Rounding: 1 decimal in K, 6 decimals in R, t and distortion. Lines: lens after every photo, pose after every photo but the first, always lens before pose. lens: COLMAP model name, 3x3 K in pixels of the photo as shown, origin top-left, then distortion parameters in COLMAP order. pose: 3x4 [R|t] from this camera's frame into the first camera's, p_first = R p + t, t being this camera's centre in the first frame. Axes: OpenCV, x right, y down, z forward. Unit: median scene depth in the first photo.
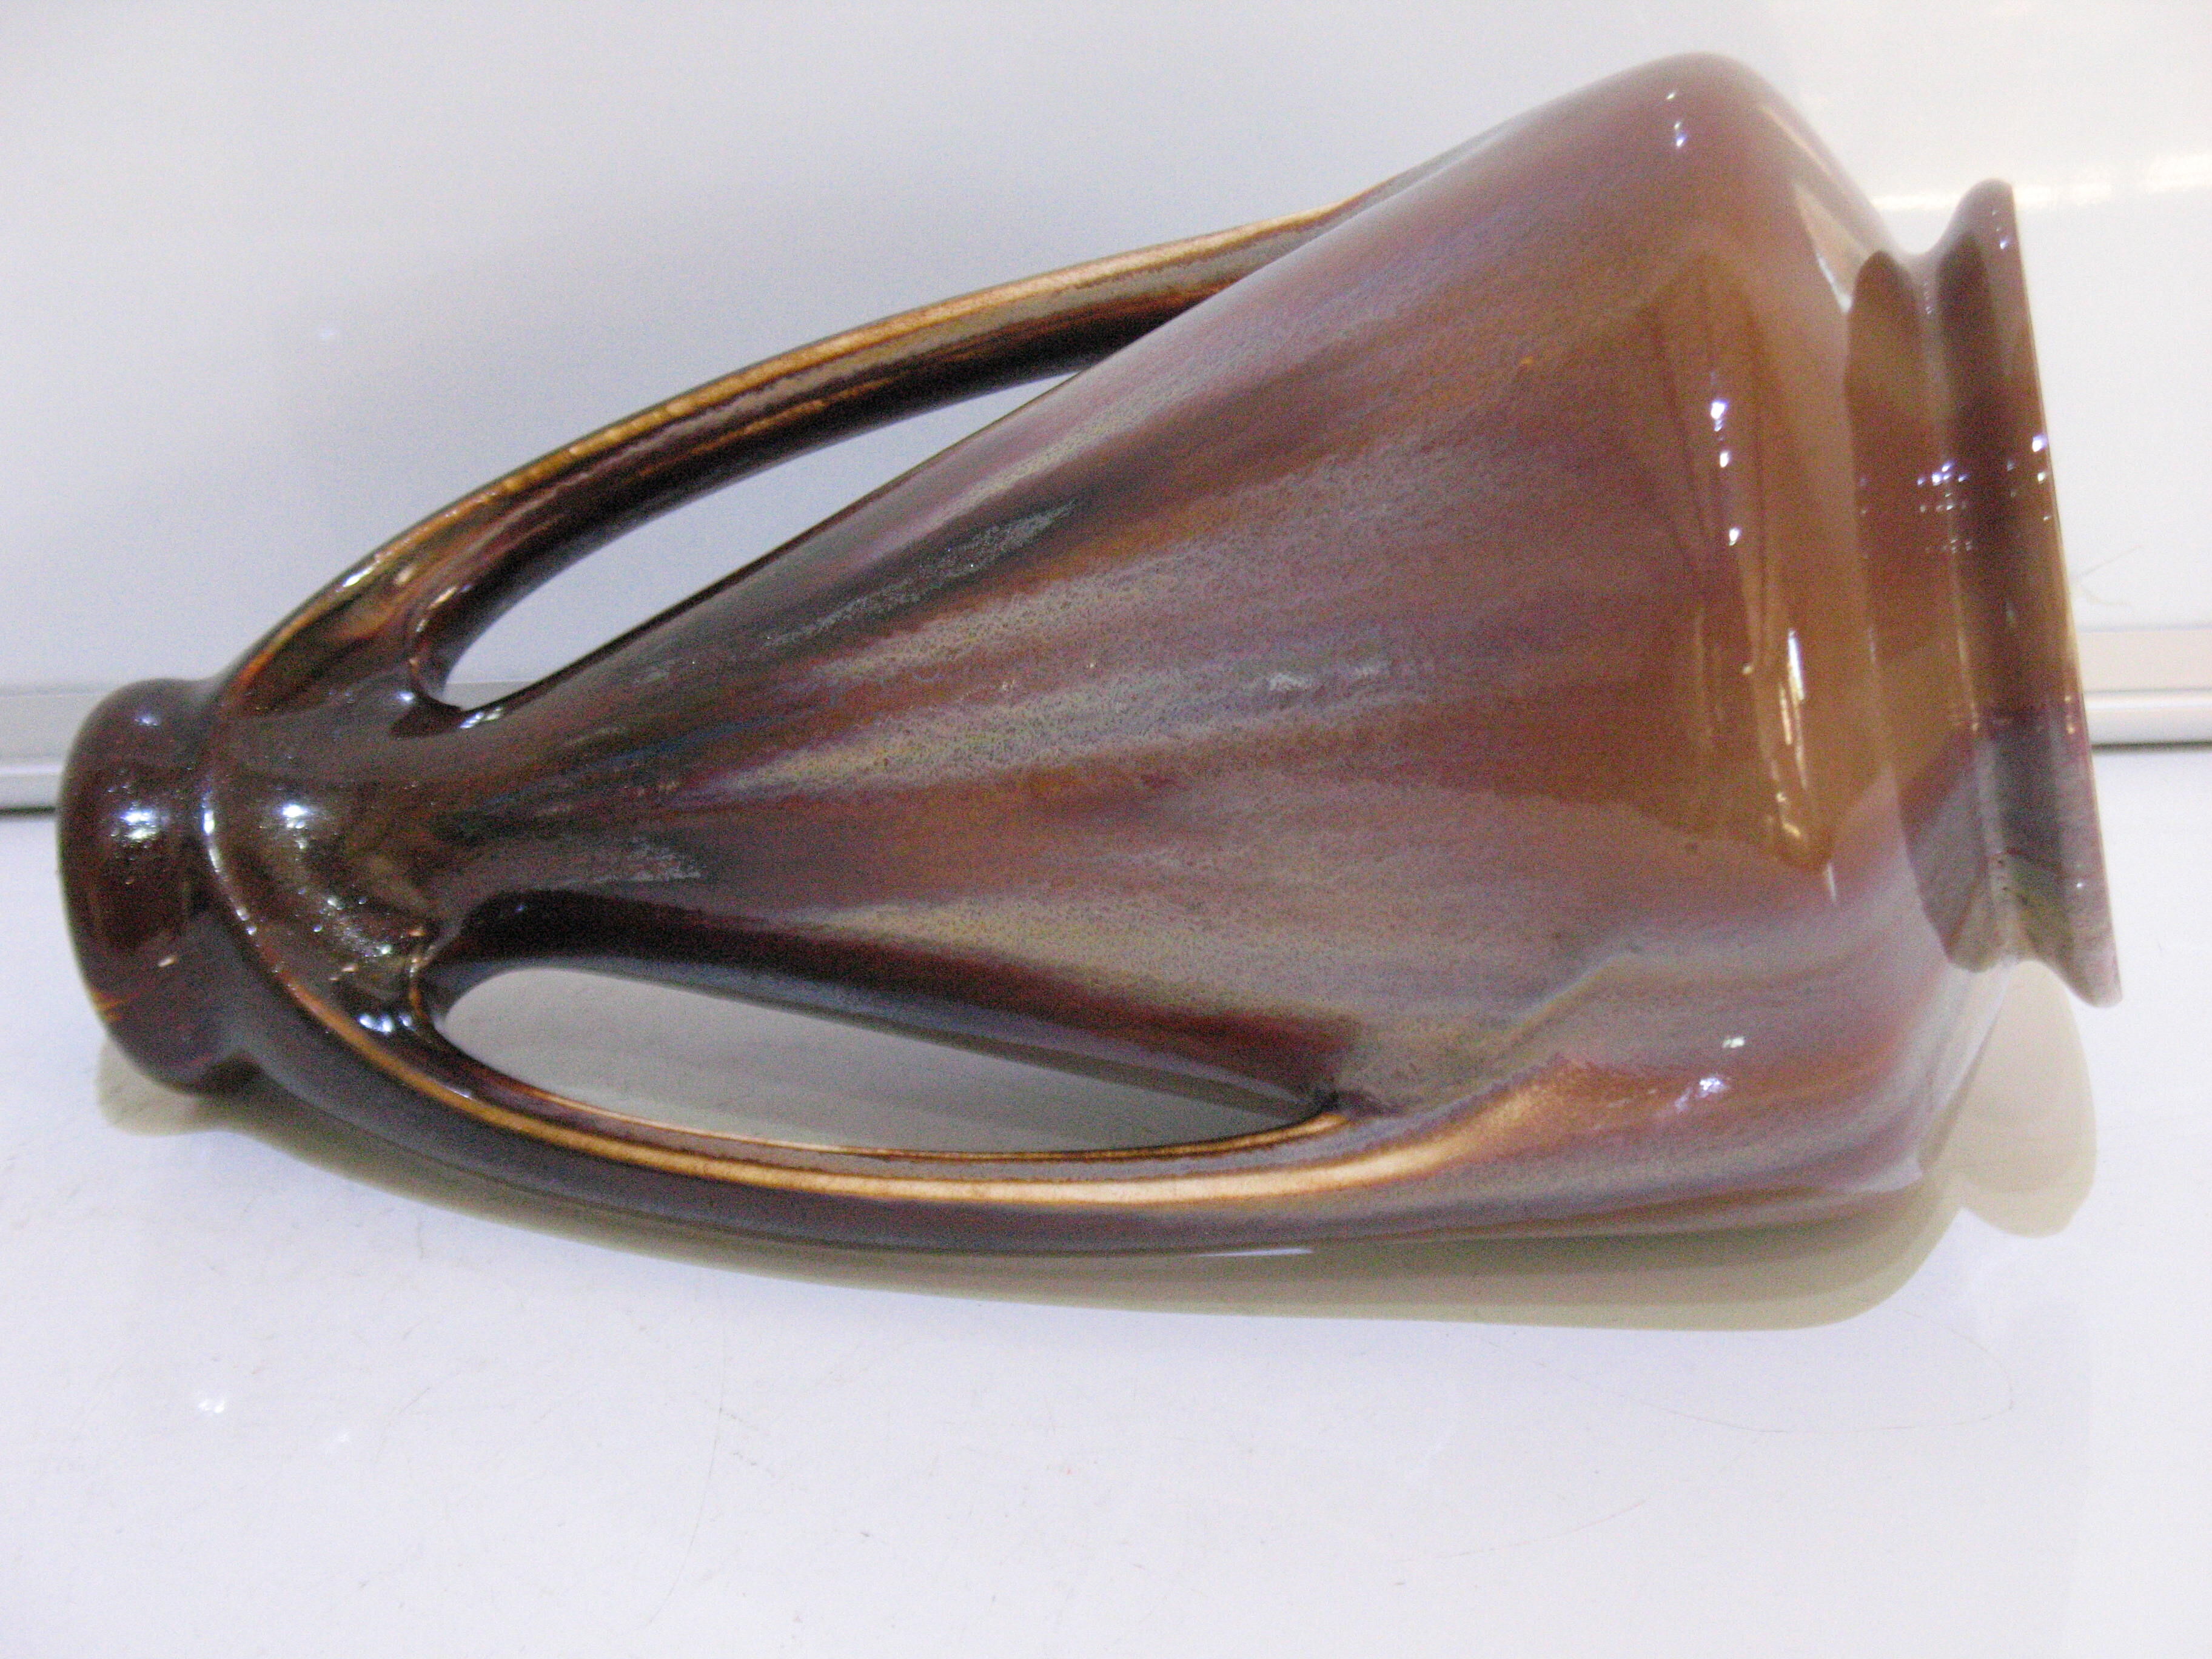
lens RADIAL K [[4669.4, 0, 1106.2], [0, 4669.4, 828.5], [0, 0, 1]] dist [0.055971, 0.000000]
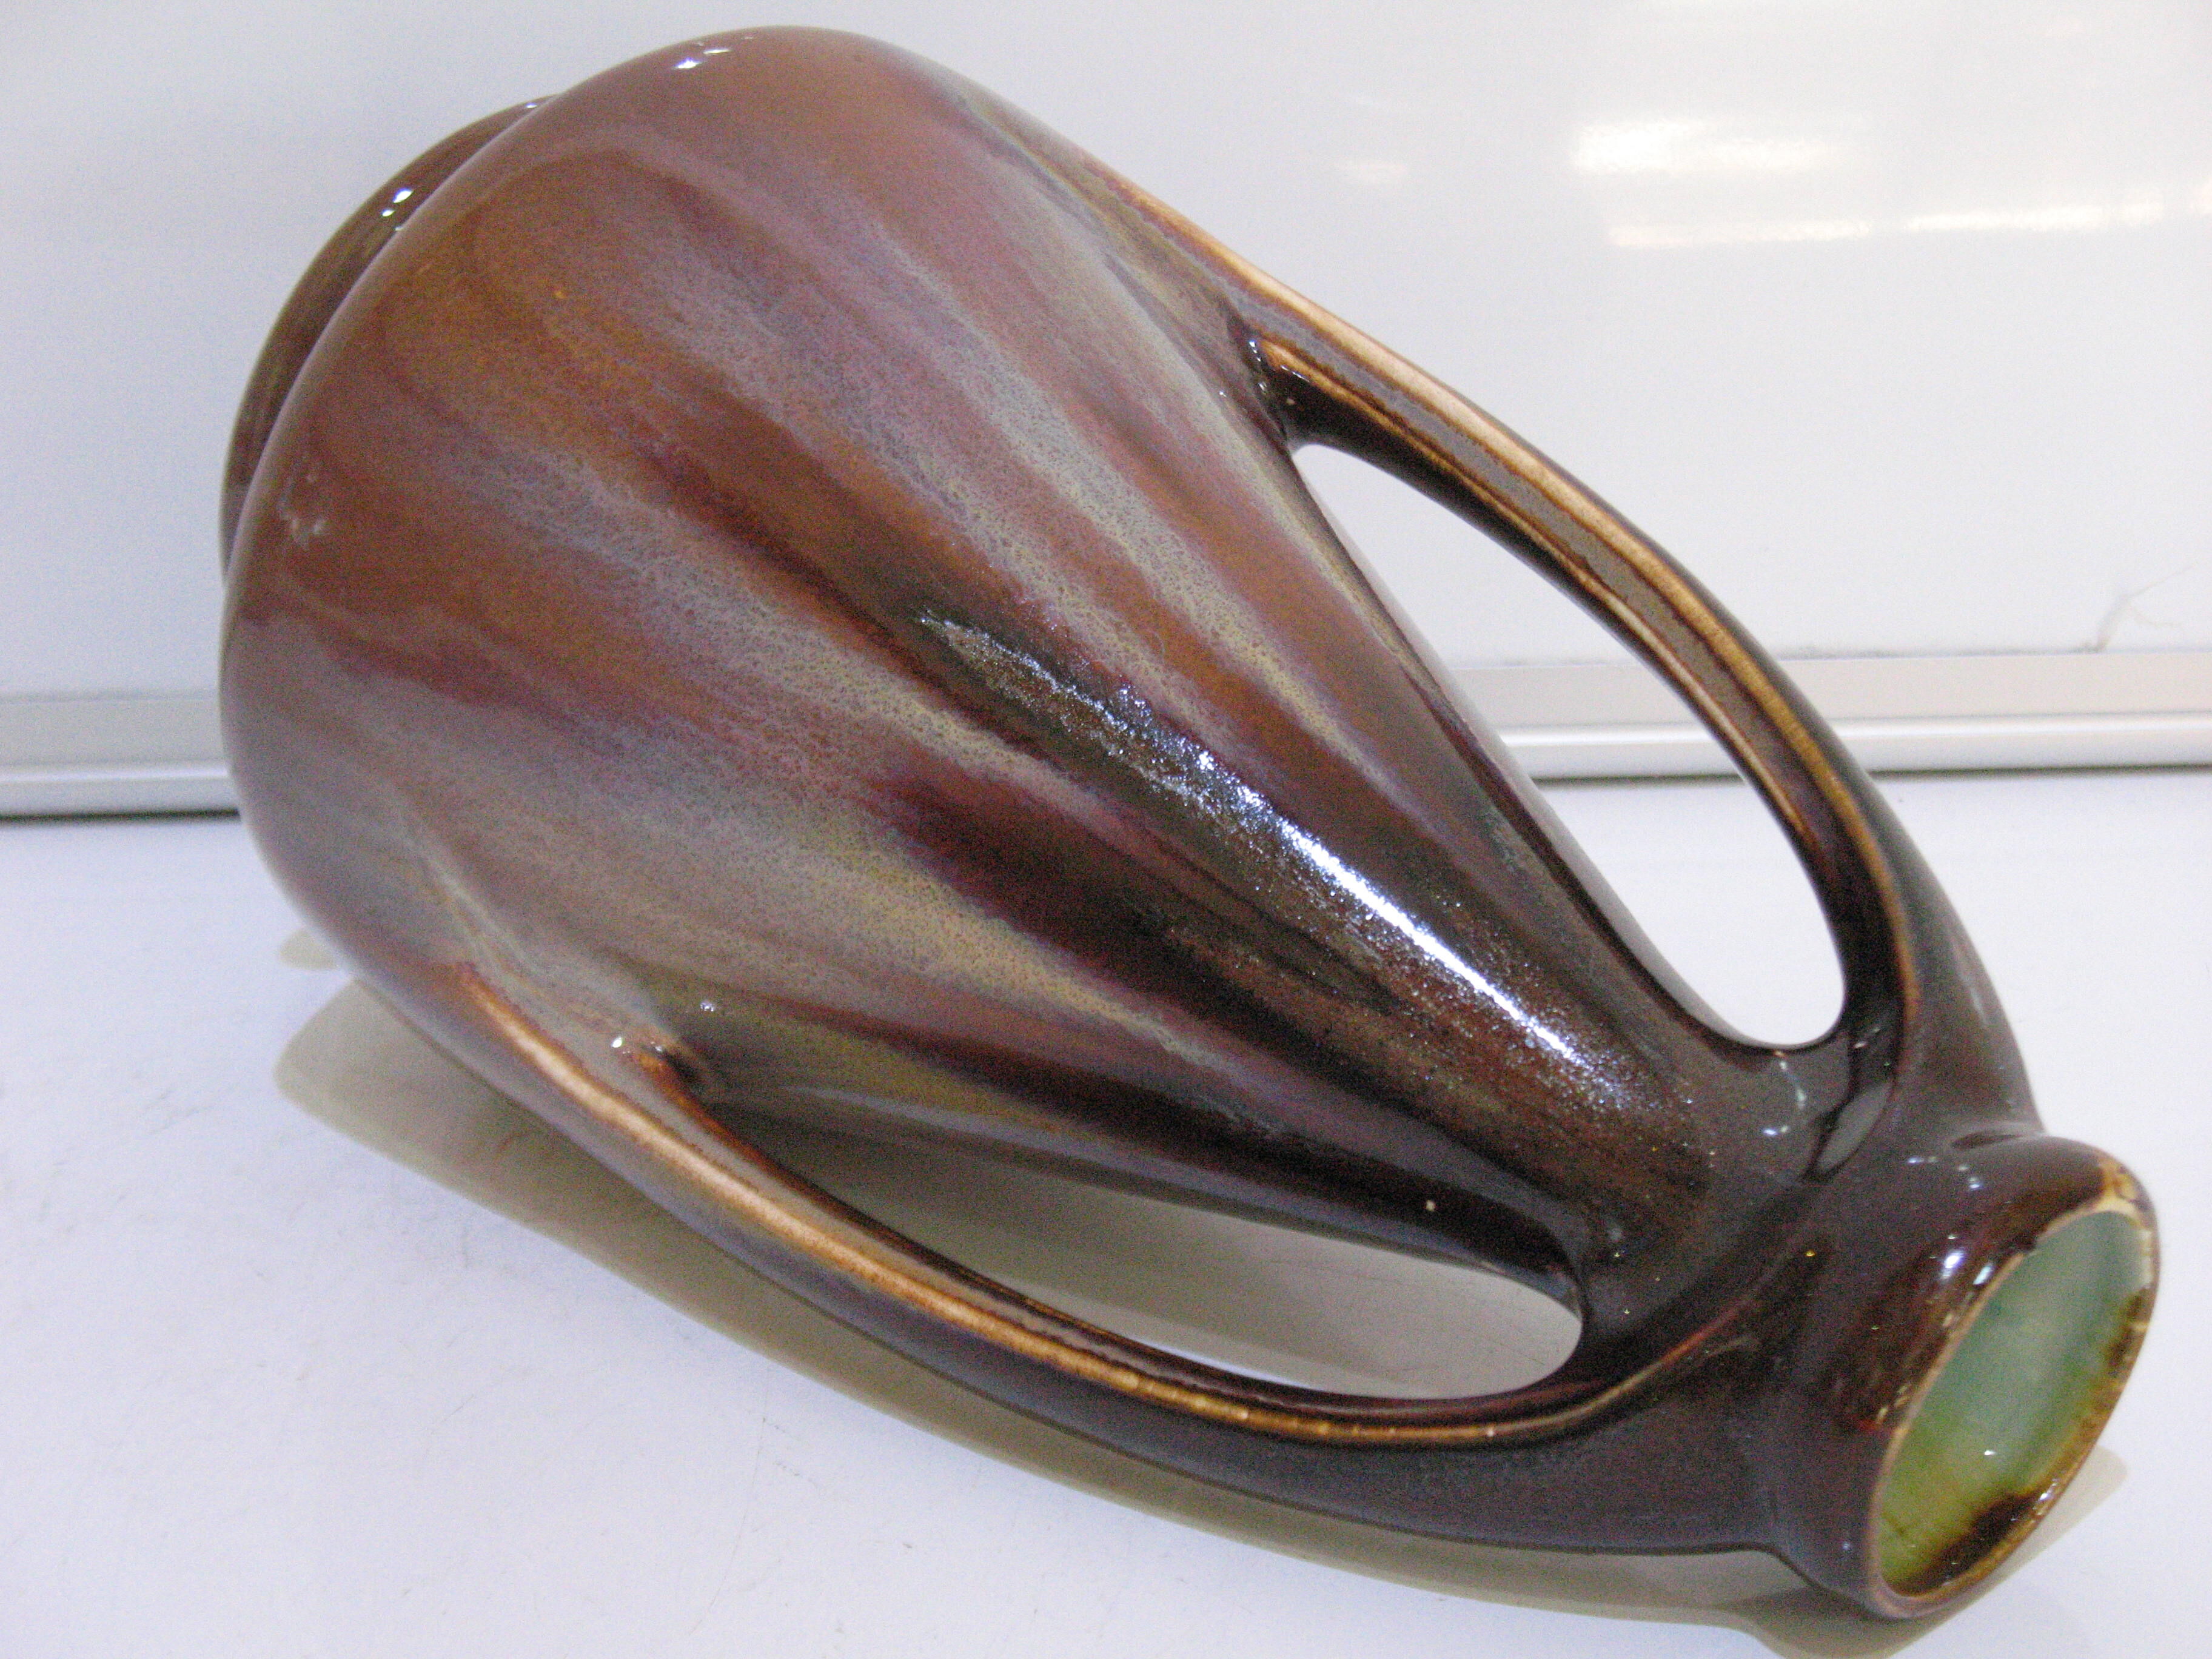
lens RADIAL K [[4669.4, 0, 1111.1], [0, 4669.4, 829.6], [0, 0, 1]] dist [0.055971, 0.000000]
pose [[-0.559658, -0.293882, 0.774865, -0.797618], [0.819770, -0.333389, 0.465648, -0.505796], [0.121486, 0.895815, 0.427500, 0.635293]]
